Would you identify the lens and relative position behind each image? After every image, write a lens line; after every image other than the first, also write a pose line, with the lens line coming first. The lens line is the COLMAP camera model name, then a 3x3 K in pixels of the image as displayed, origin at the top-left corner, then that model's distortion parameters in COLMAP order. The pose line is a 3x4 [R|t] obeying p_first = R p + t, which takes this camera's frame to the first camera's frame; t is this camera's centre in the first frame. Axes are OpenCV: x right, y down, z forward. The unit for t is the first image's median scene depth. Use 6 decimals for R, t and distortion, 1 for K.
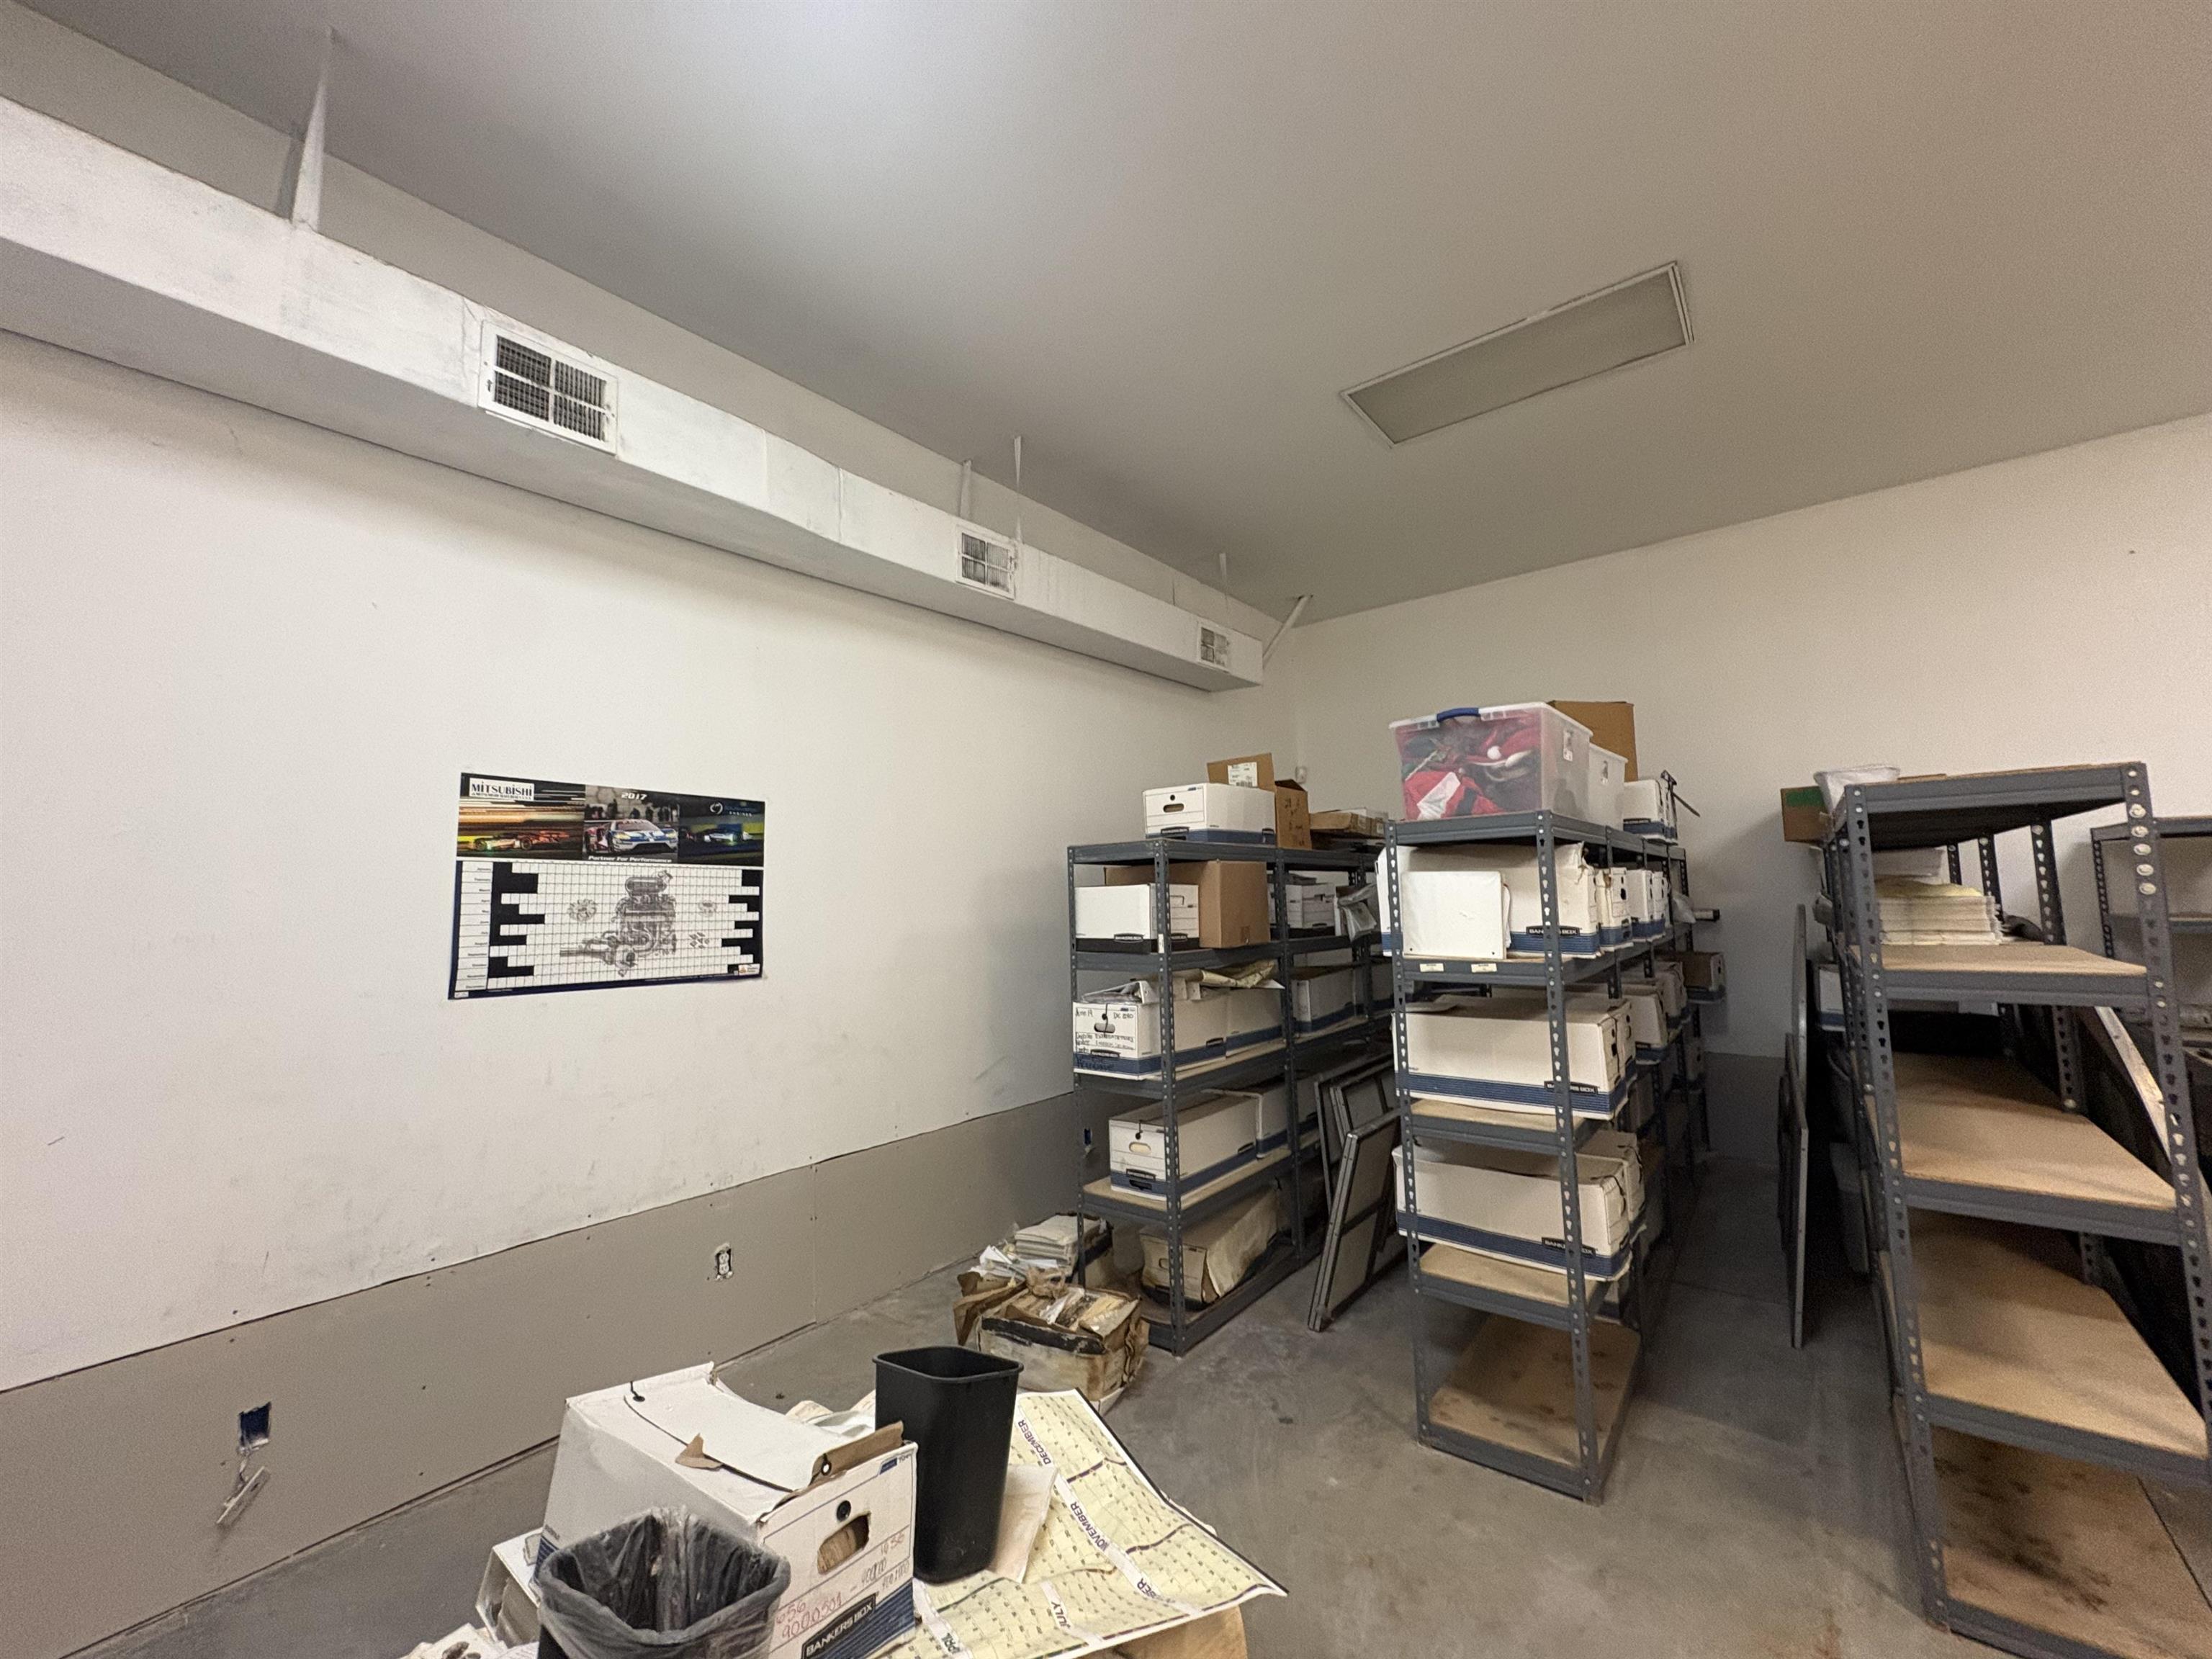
lens RADIAL K [[882.9, 0, 1106.4], [0, 882.9, 824.3], [0, 0, 1]] dist [-0.001028, 0.001111]
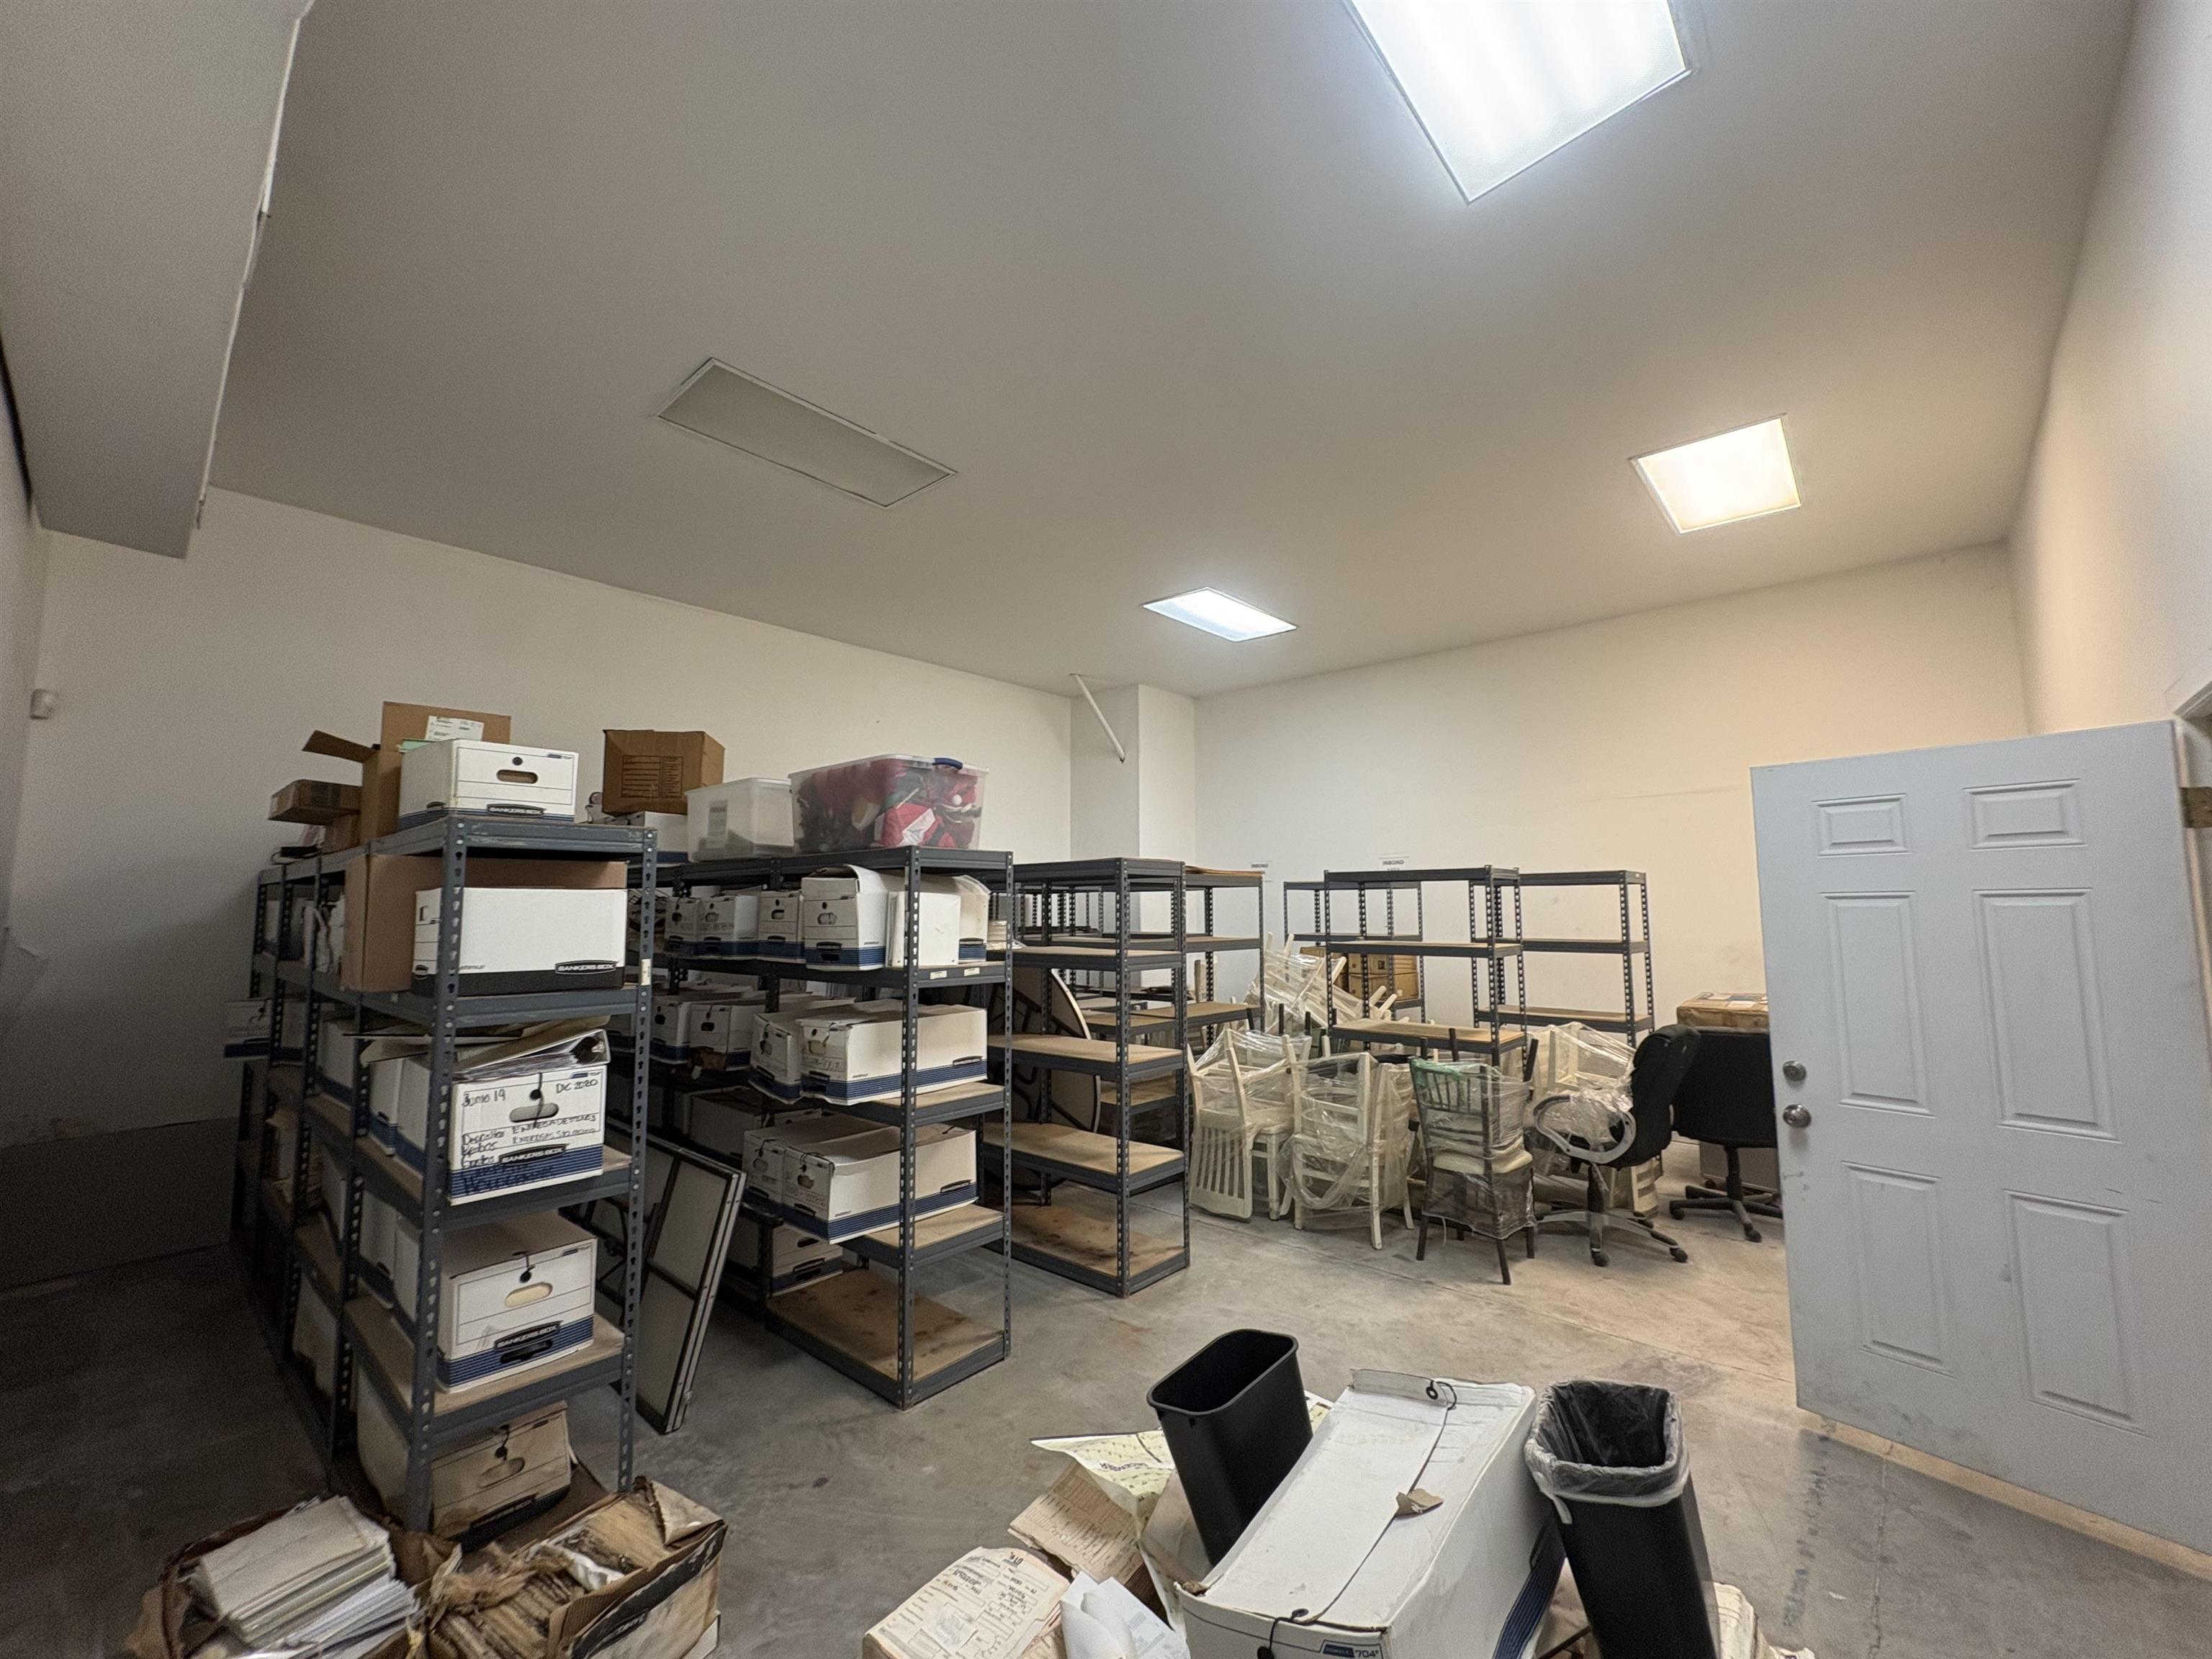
lens RADIAL K [[882.9, 0, 1106.4], [0, 882.9, 824.3], [0, 0, 1]] dist [-0.001028, 0.001111]
pose [[0.061052, 0.123612, 0.990451, -0.648522], [-0.084134, 0.989408, -0.118296, 0.069093], [-0.994582, -0.076109, 0.070805, 0.582113]]
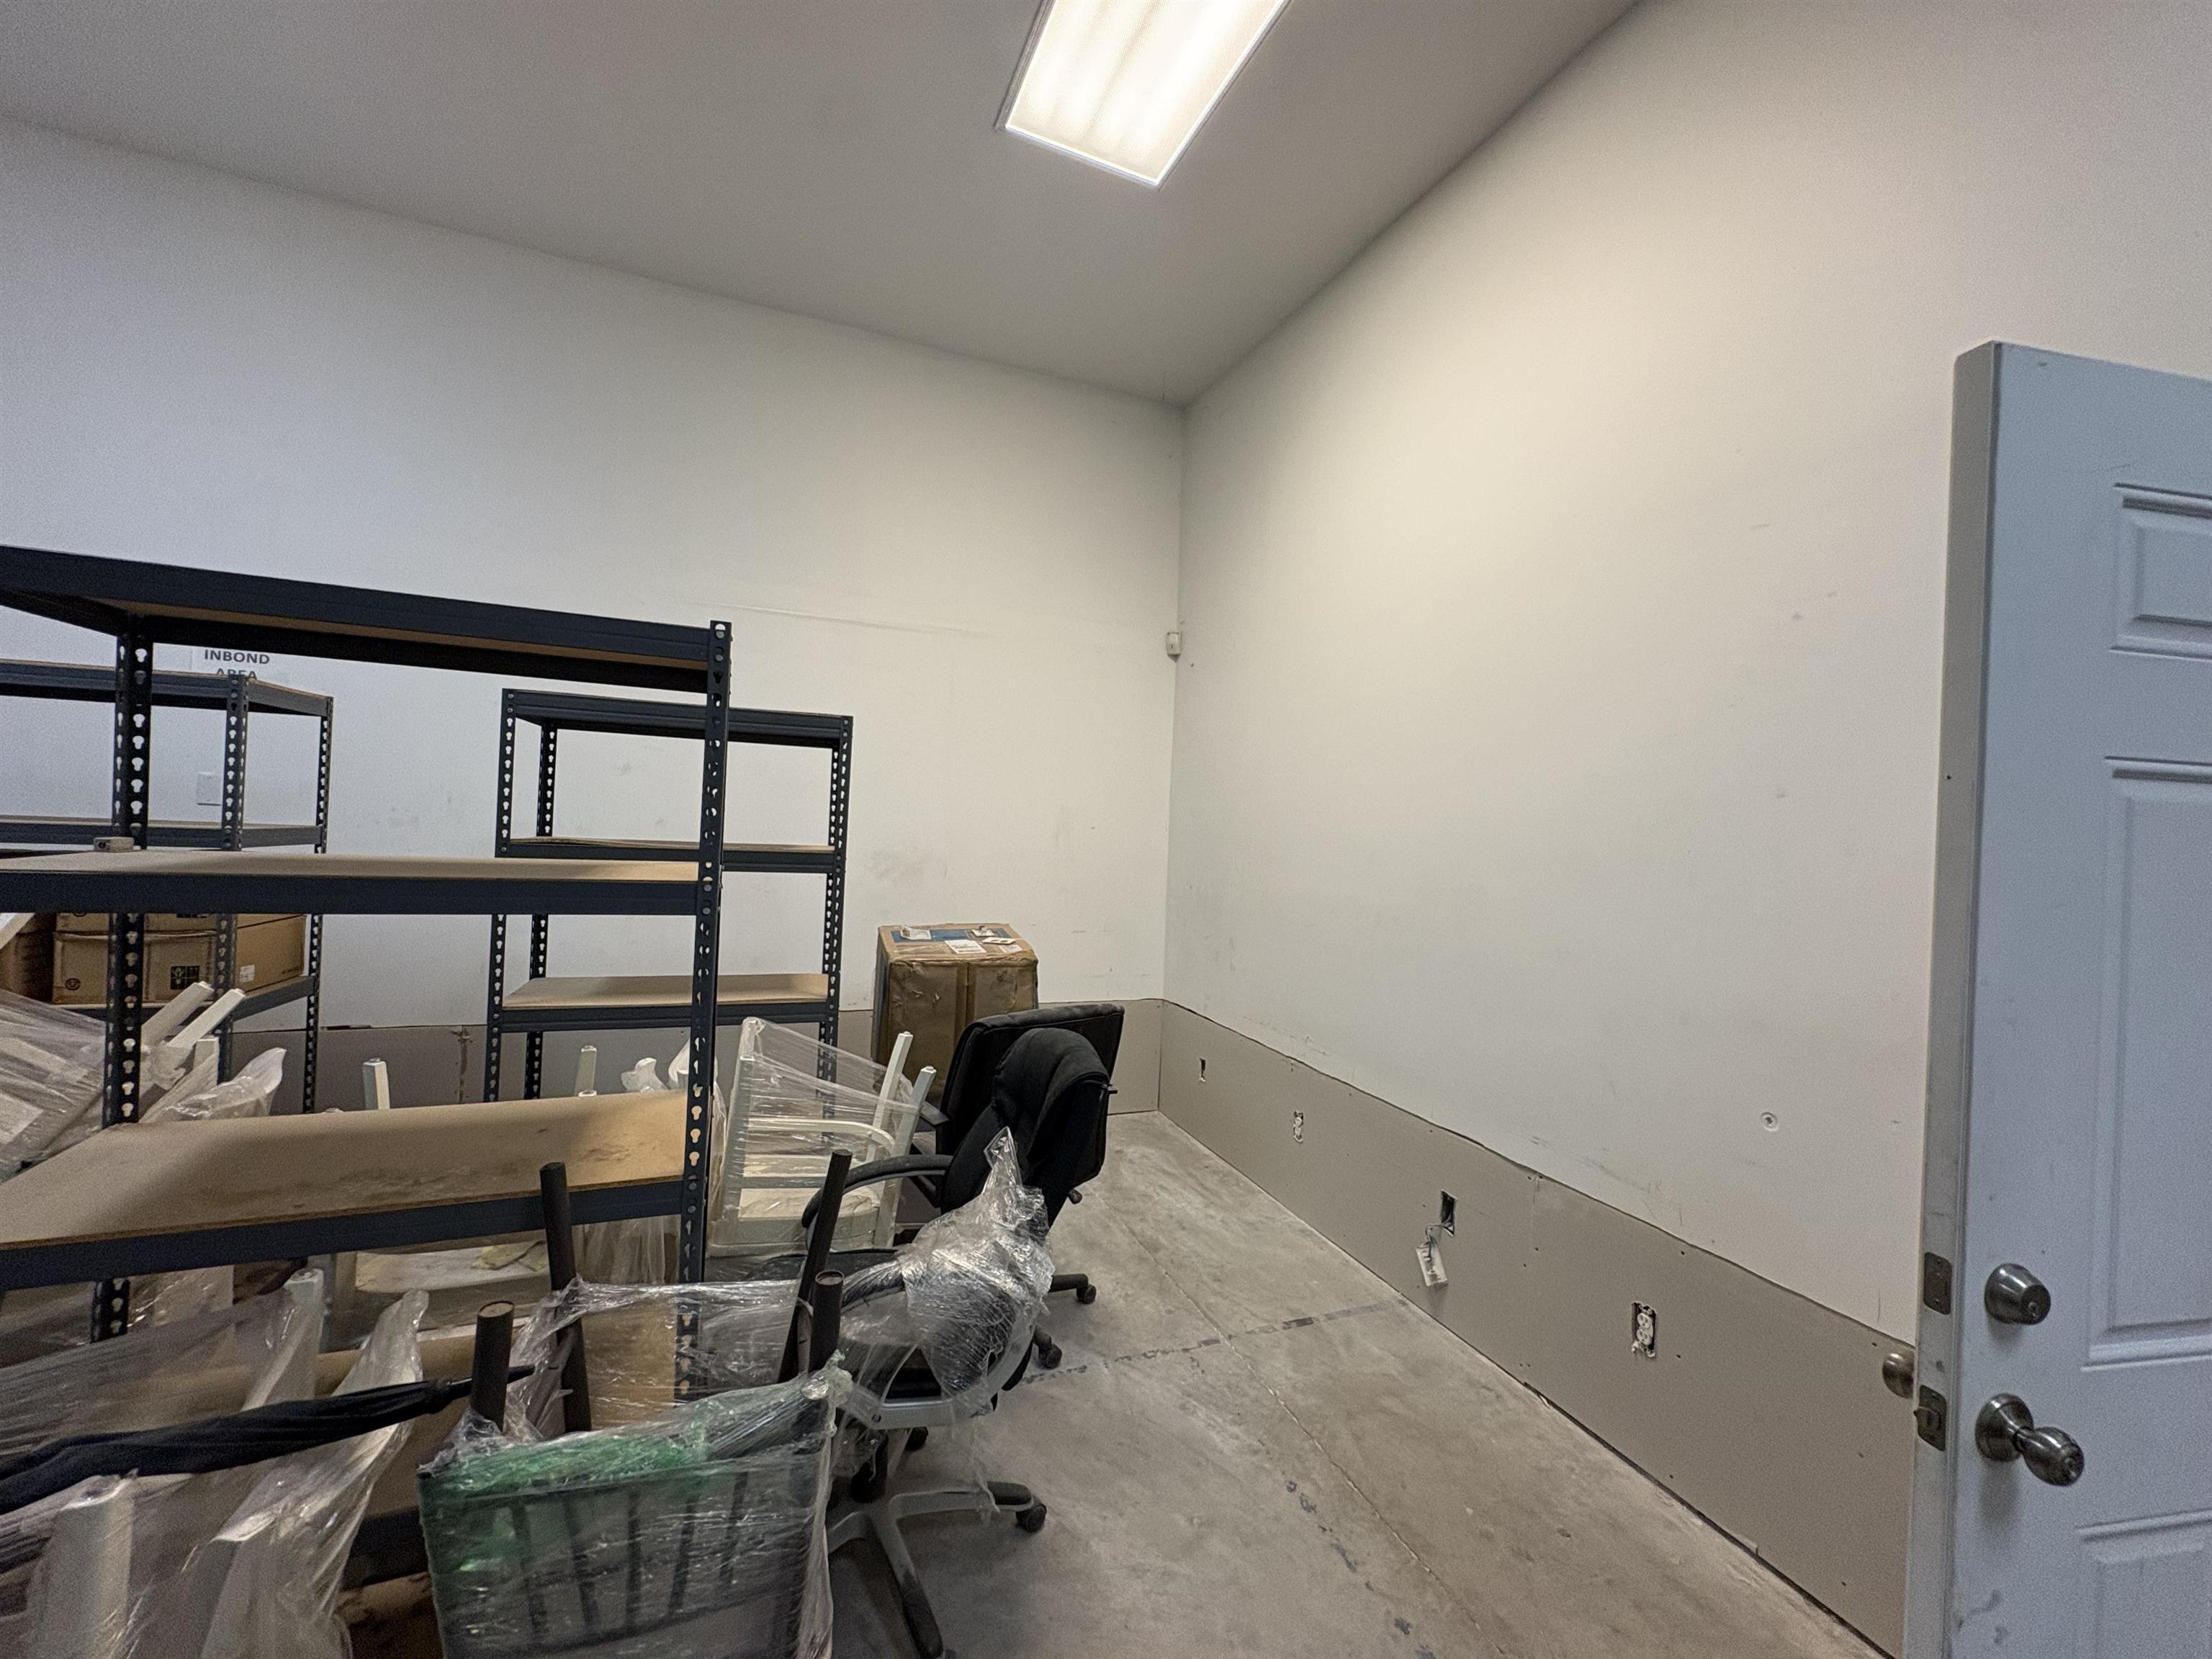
lens RADIAL K [[882.9, 0, 1106.4], [0, 882.9, 824.3], [0, 0, 1]] dist [-0.001028, 0.001111]
pose [[-0.874388, -0.010943, 0.485104, 0.387307], [-0.060259, 0.994455, -0.086181, 0.043472], [-0.481471, -0.104588, -0.870199, 0.357979]]
